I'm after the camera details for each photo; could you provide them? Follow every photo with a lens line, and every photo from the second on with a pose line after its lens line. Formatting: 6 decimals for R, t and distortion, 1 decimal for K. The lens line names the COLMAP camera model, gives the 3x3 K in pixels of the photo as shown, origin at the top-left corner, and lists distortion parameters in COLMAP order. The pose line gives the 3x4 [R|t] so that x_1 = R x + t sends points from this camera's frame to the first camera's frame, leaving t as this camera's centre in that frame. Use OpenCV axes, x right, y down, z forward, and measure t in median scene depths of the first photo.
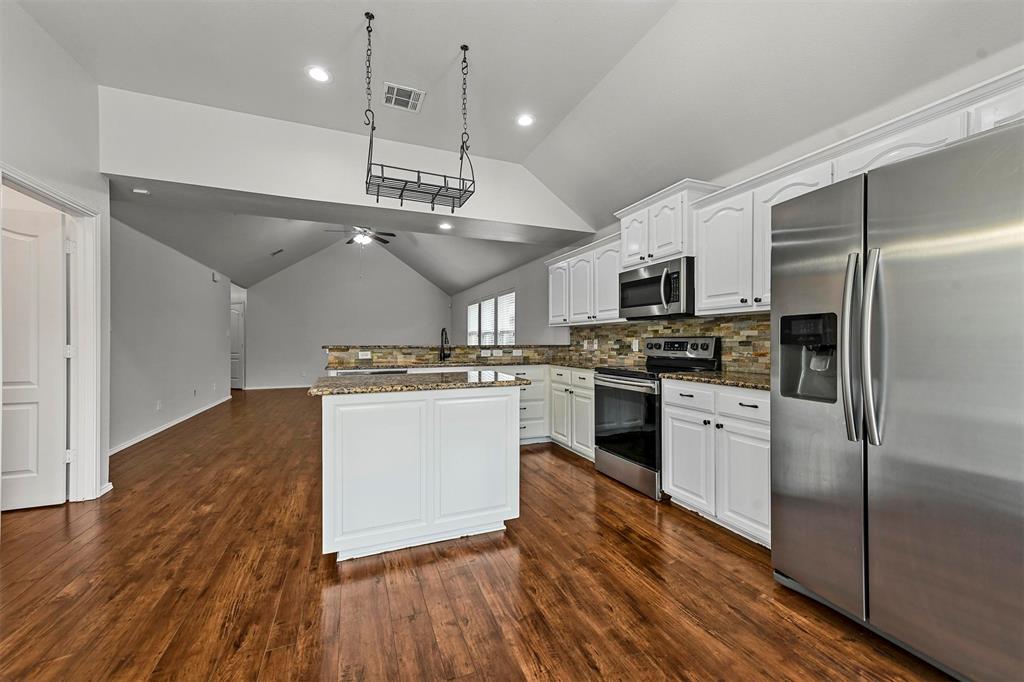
lens RADIAL K [[402.7, 0, 511.5], [0, 402.7, 341.3], [0, 0, 1]] dist [0.011820, 0.001038]
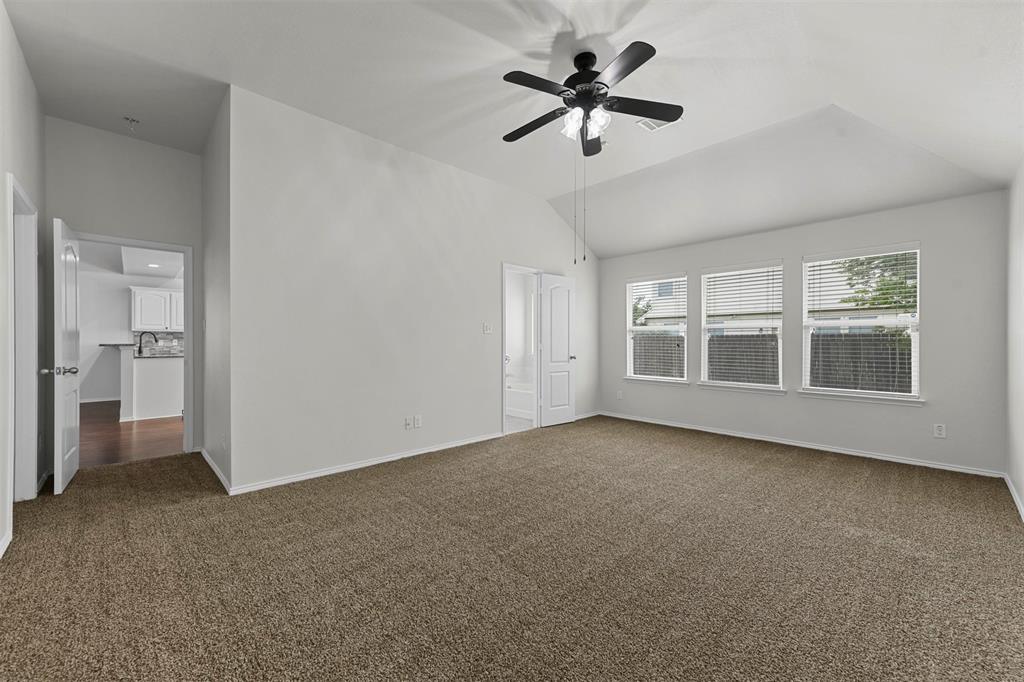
lens RADIAL K [[402.7, 0, 508.7], [0, 402.7, 343.3], [0, 0, 1]] dist [0.011820, 0.001038]
pose [[-0.352048, -0.008507, 0.935943, -2.703751], [-0.000670, 0.999961, 0.008837, -0.007290], [-0.935982, 0.002484, -0.352039, 0.364279]]
